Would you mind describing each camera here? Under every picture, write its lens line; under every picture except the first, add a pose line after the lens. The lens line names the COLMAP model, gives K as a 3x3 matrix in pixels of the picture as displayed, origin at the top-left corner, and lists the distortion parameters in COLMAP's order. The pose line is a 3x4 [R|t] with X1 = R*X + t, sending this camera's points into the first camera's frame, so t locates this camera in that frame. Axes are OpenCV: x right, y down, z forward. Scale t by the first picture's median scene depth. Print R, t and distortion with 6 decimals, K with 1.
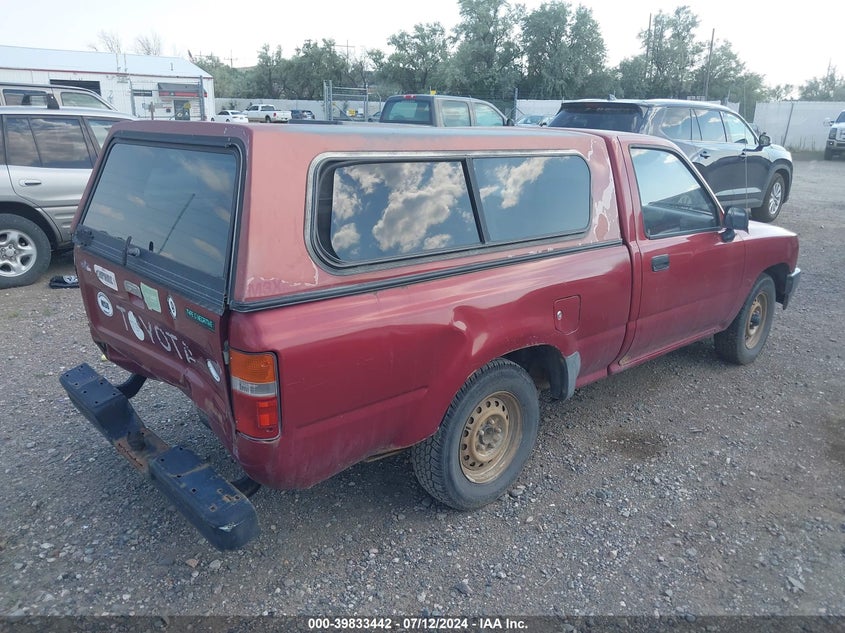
lens RADIAL K [[672.0, 0, 422.5], [0, 672.0, 316.5], [0, 0, 1]] dist [-0.004406, 0.003246]
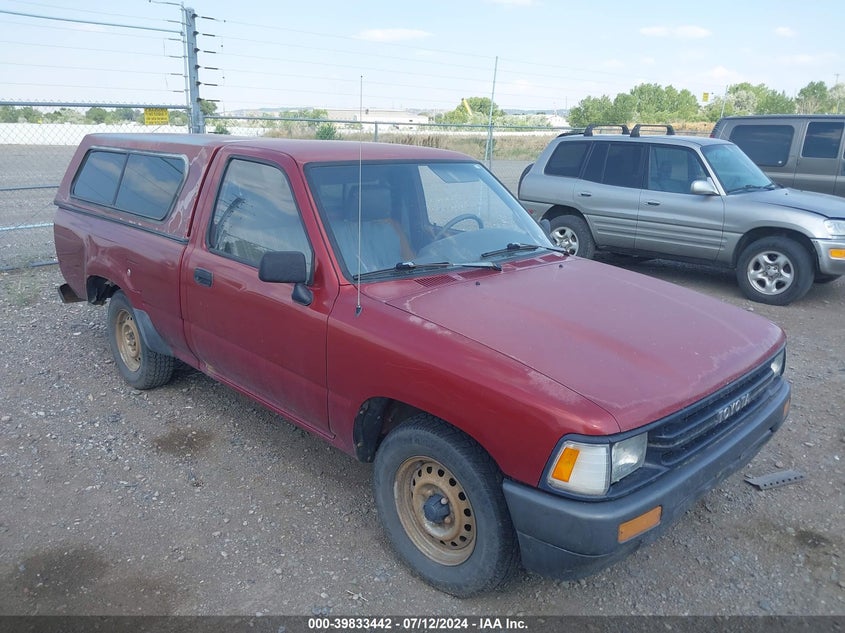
lens RADIAL K [[672.0, 0, 422.5], [0, 672.0, 316.5], [0, 0, 1]] dist [-0.004406, 0.003246]
pose [[0.034693, 0.248587, -0.967988, 0.686779], [-0.304149, 0.925254, 0.226712, -0.178963], [0.951992, 0.286548, 0.107707, 0.636300]]
